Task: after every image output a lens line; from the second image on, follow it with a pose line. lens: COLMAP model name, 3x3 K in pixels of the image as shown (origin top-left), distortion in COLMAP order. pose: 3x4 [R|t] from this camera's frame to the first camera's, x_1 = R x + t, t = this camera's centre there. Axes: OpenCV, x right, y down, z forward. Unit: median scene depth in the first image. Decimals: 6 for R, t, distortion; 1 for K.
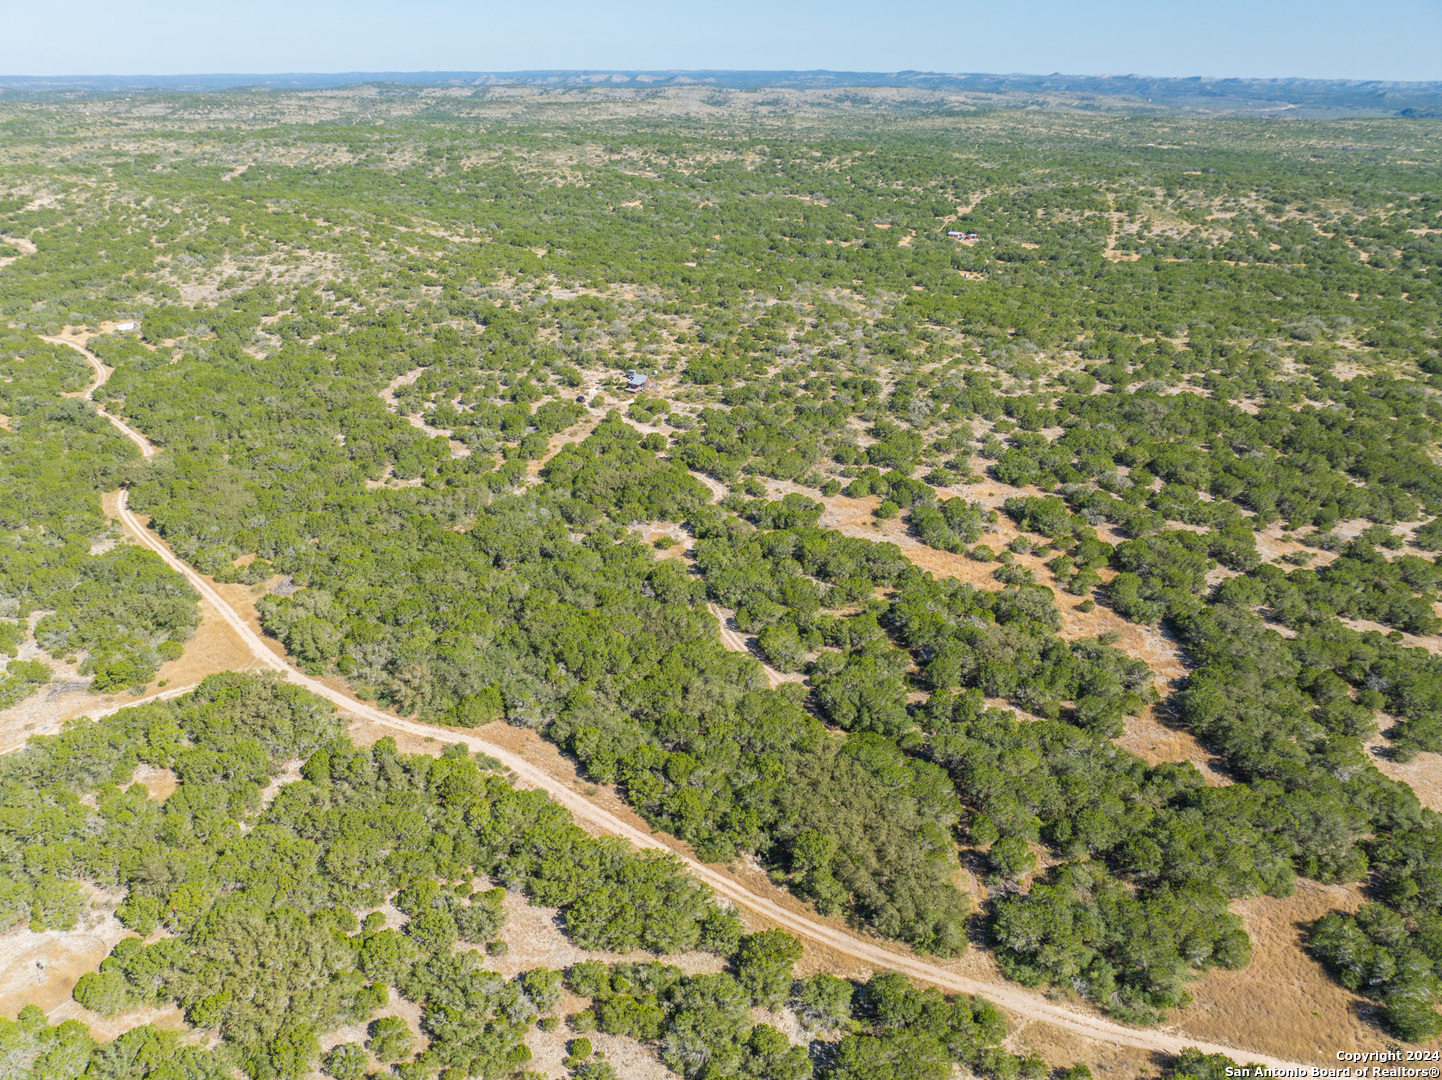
lens RADIAL K [[1013.3, 0, 719.5], [0, 1013.3, 538.6], [0, 0, 1]] dist [-0.052499, 0.020954]
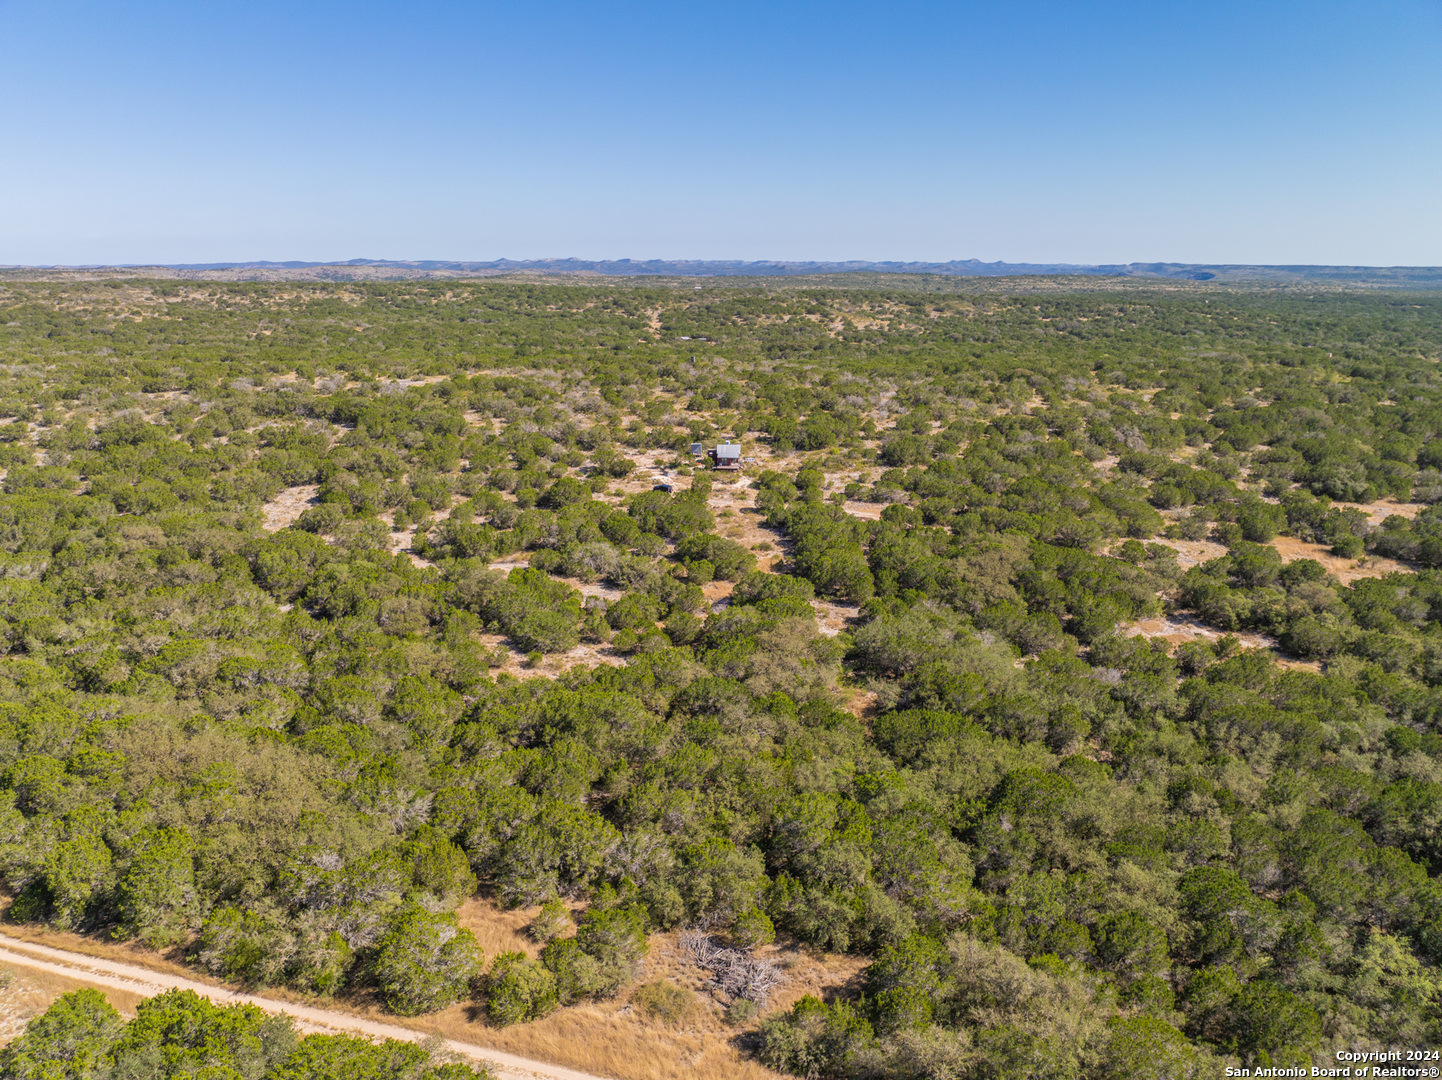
lens RADIAL K [[1013.3, 0, 721.4], [0, 1013.3, 539.9], [0, 0, 1]] dist [-0.052499, 0.020954]
pose [[0.868719, -0.133584, 0.476951, -0.329665], [0.212088, 0.970523, -0.114474, -0.028897], [-0.447600, 0.200601, 0.871443, 0.396082]]
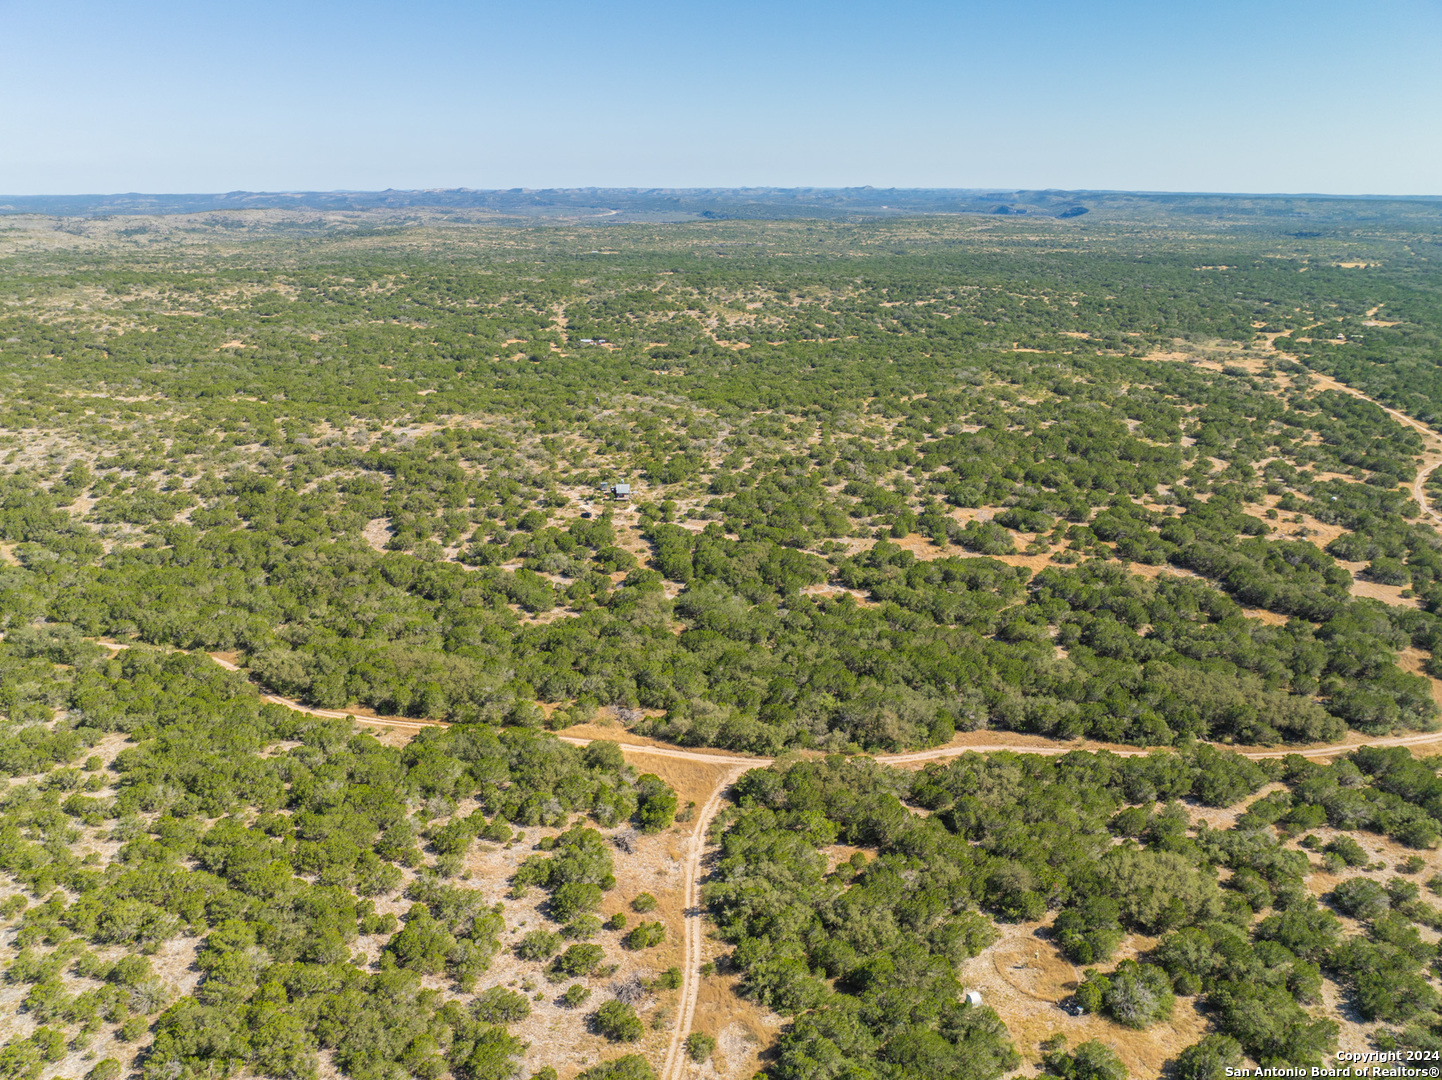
lens RADIAL K [[1013.3, 0, 724.2], [0, 1013.3, 545.6], [0, 0, 1]] dist [-0.052499, 0.020954]
pose [[0.814381, -0.199632, 0.544914, -0.506940], [0.249876, 0.968096, -0.018775, -0.042601], [-0.523780, 0.151451, 0.838282, 0.029658]]
